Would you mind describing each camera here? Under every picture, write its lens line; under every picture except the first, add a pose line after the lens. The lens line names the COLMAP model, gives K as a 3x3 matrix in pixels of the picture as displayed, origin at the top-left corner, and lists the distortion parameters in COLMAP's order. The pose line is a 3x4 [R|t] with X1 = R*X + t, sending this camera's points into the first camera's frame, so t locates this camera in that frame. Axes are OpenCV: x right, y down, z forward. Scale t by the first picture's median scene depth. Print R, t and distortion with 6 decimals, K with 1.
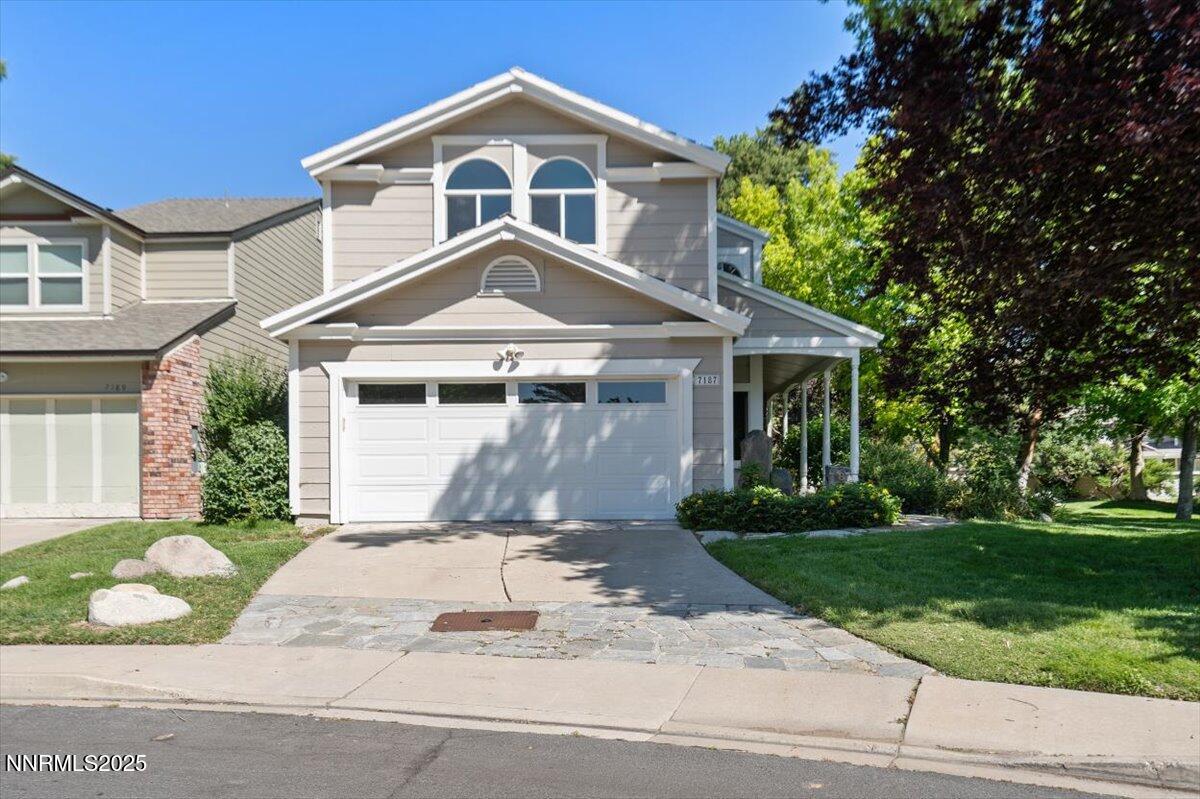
lens RADIAL K [[1001.1, 0, 596.3], [0, 1001.1, 474.3], [0, 0, 1]] dist [0.000788, -0.000924]
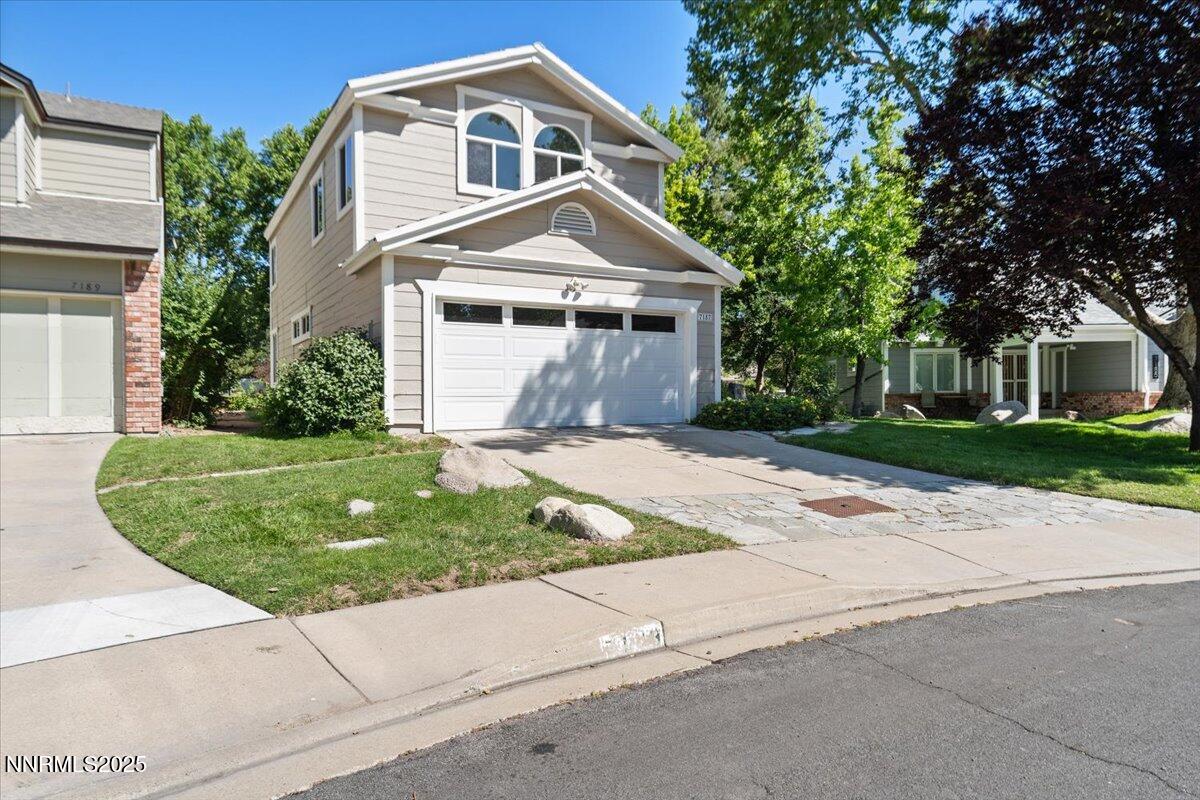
lens RADIAL K [[754.9, 0, 619.9], [0, 754.9, 389.1], [0, 0, 1]] dist [-0.003020, -0.001166]
pose [[0.846479, 0.005853, 0.532390, -0.508708], [-0.004890, 0.999983, -0.003219, 0.004870], [-0.532400, 0.000122, 0.846493, 0.211750]]
